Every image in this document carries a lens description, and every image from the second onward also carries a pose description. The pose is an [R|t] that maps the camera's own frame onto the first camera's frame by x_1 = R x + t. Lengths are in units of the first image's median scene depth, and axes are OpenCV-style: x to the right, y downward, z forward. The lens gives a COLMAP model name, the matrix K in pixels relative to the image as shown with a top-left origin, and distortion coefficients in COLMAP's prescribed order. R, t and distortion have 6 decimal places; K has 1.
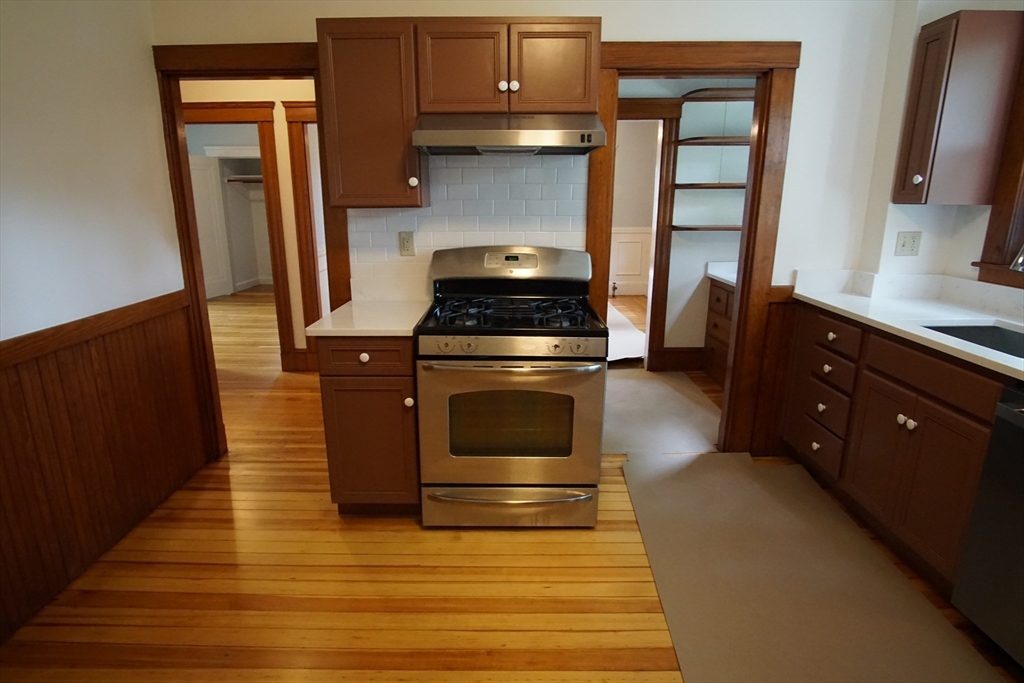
lens RADIAL K [[545.2, 0, 508.0], [0, 545.2, 342.0], [0, 0, 1]] dist [-0.029008, 0.004381]
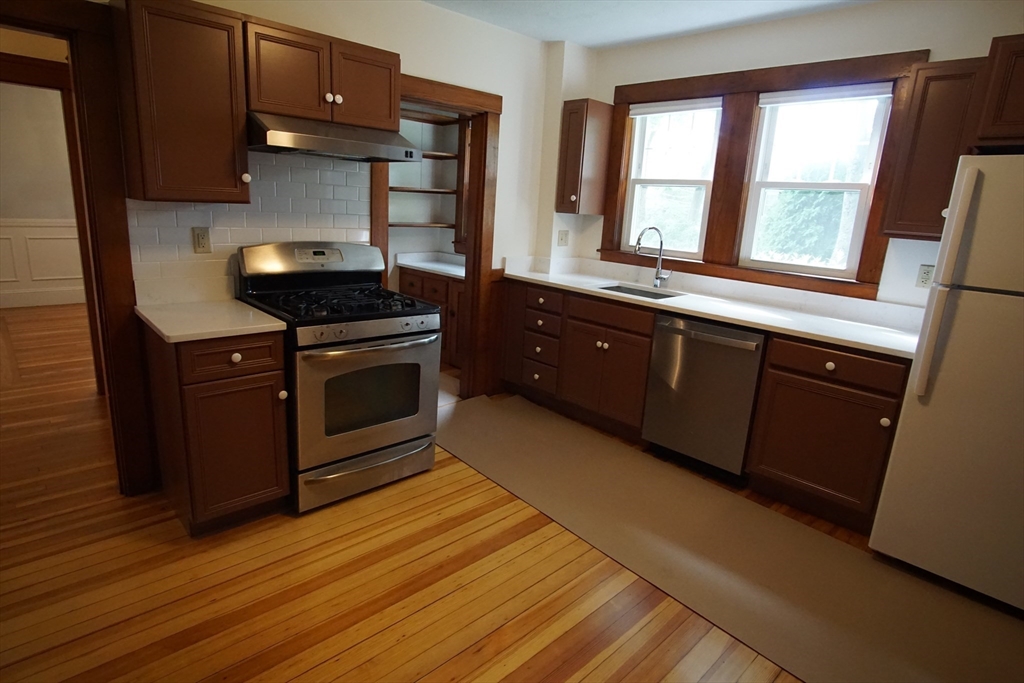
lens RADIAL K [[545.2, 0, 506.4], [0, 545.2, 341.0], [0, 0, 1]] dist [-0.029008, 0.004381]
pose [[0.723467, -0.127839, 0.678420, -0.525507], [0.119132, 0.991081, 0.059714, -0.001559], [-0.680003, 0.037621, 0.732244, -0.036423]]
